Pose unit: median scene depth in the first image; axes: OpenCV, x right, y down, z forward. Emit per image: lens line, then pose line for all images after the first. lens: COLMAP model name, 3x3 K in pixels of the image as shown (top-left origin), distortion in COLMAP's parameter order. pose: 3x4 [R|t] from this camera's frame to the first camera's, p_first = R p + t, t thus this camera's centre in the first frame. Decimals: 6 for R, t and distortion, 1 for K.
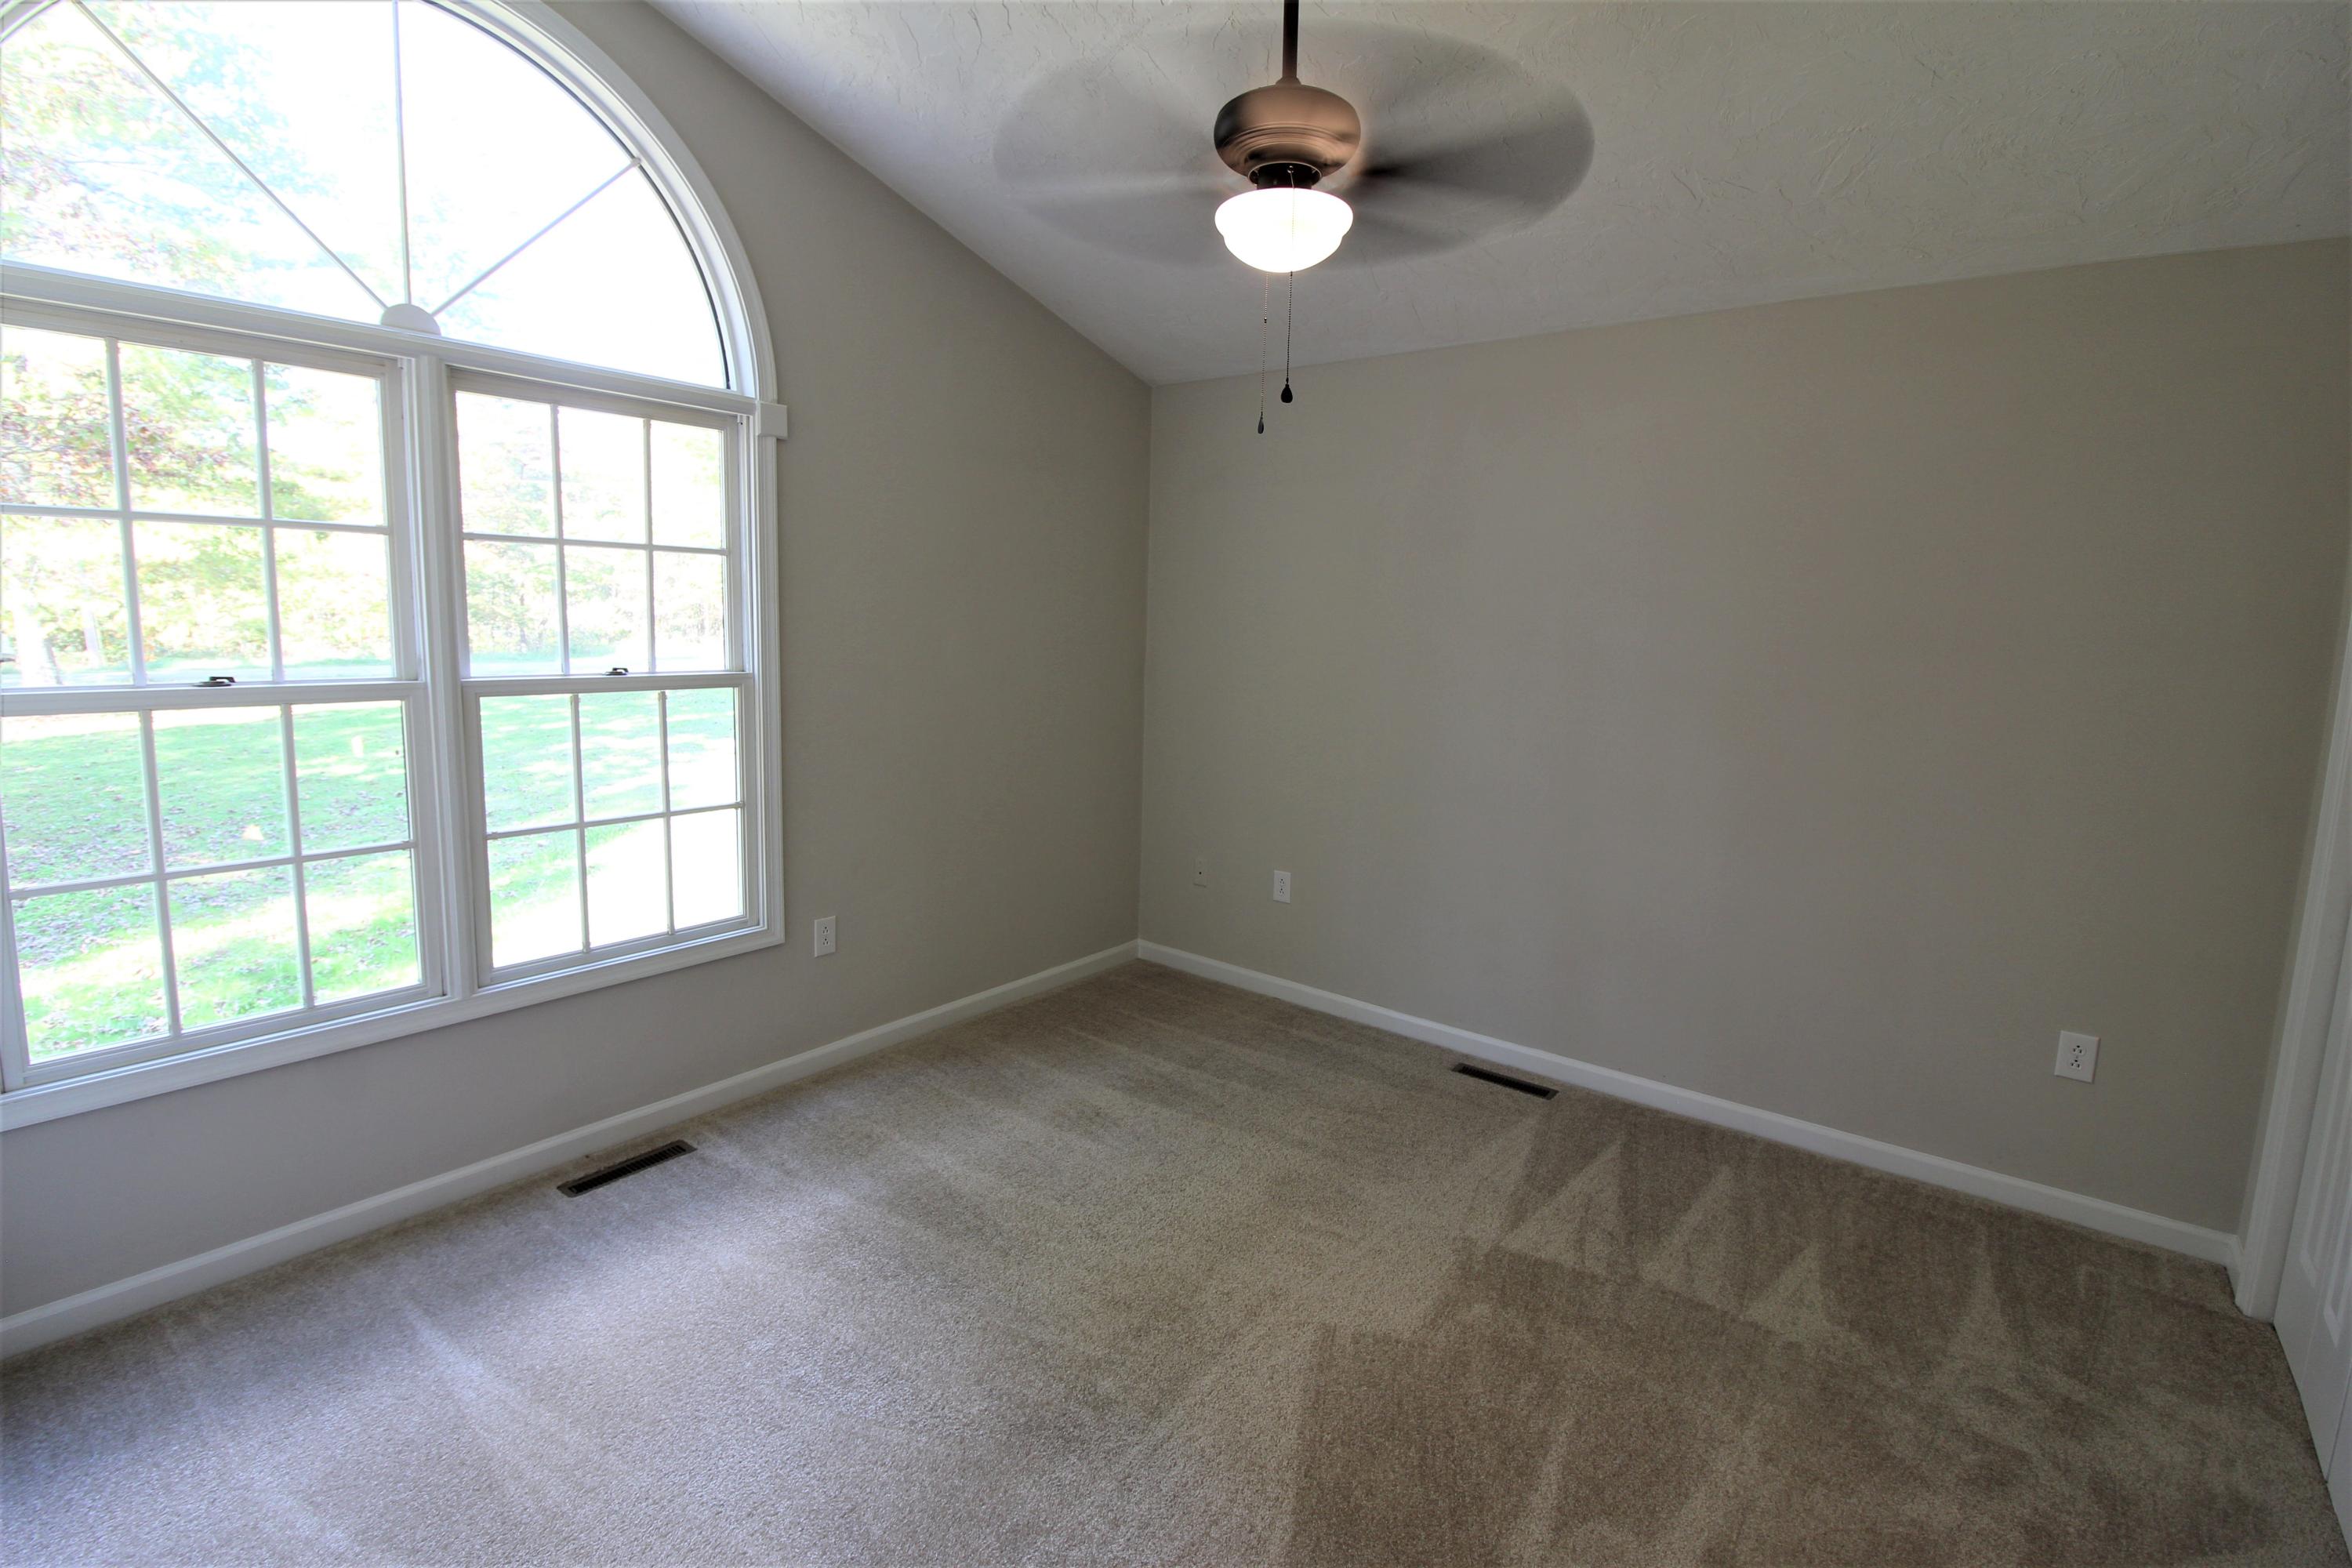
lens RADIAL K [[1087.9, 0, 1162.0], [0, 1087.9, 753.6], [0, 0, 1]] dist [-0.000187, -0.012214]
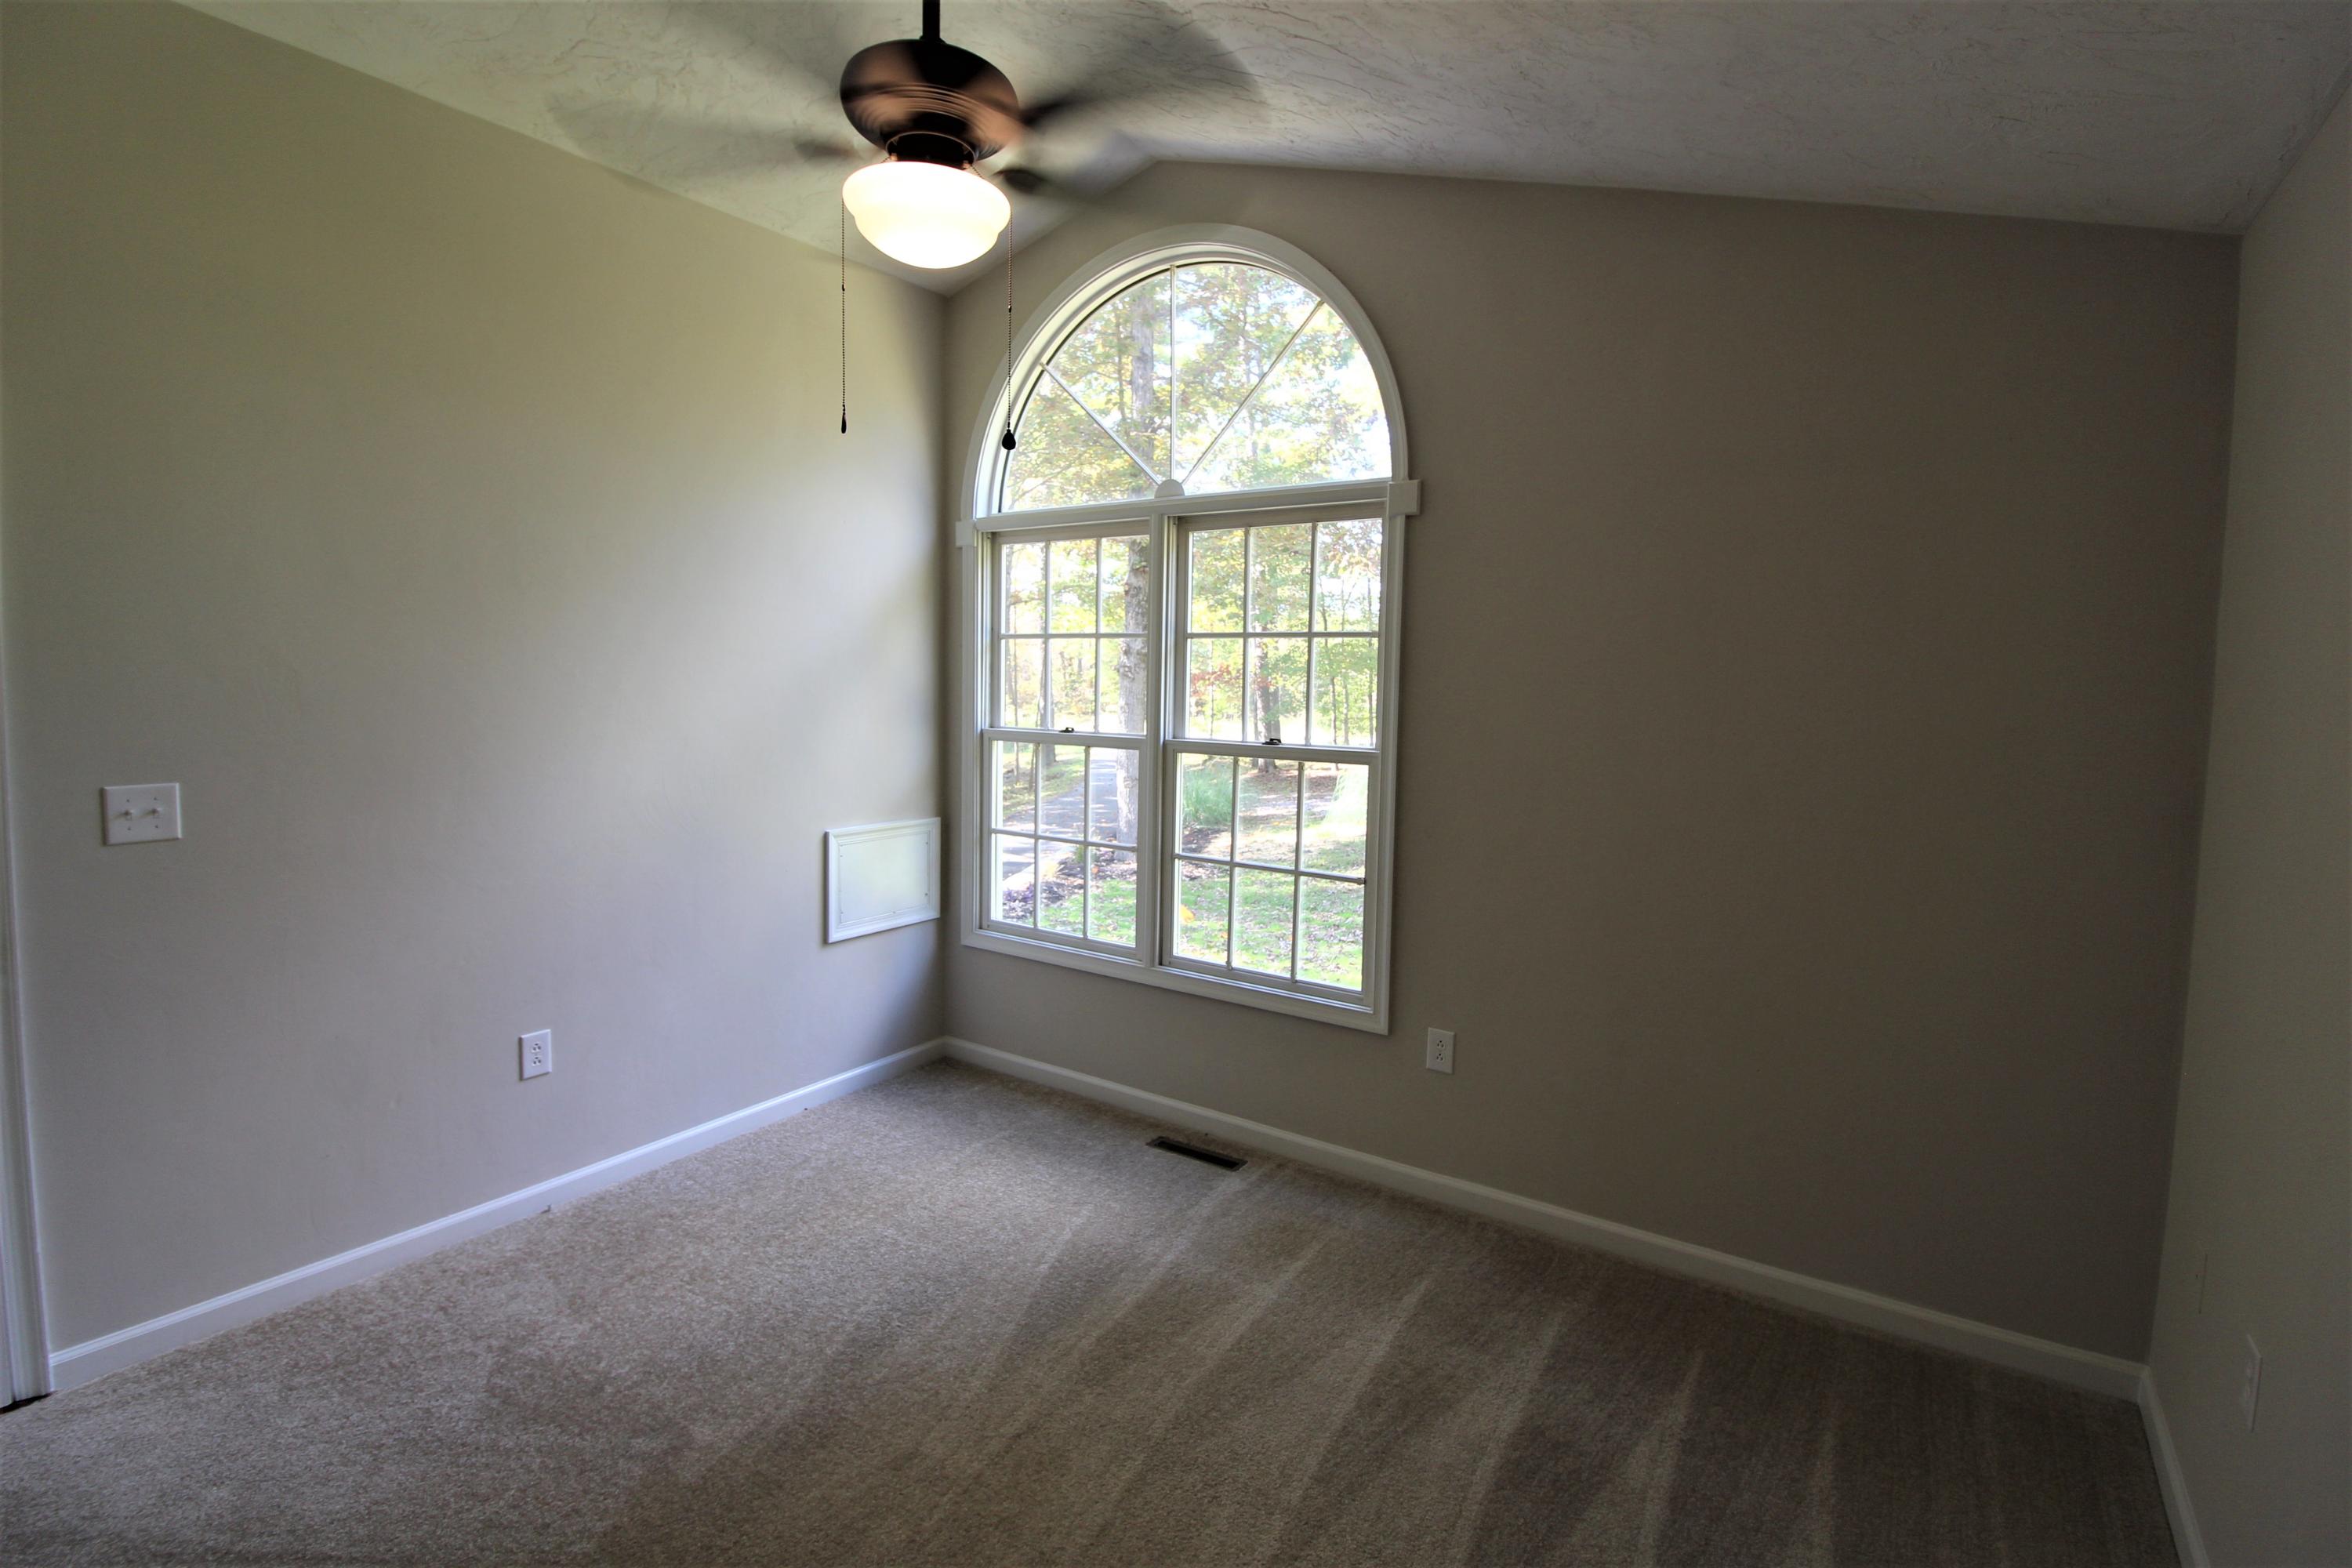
lens RADIAL K [[1087.9, 0, 1162.0], [0, 1087.9, 753.6], [0, 0, 1]] dist [-0.000187, -0.012214]
pose [[0.072597, 0.043787, -0.996400, 0.674454], [-0.146314, 0.988695, 0.032788, -0.085566], [0.986571, 0.143407, 0.078183, 0.808158]]
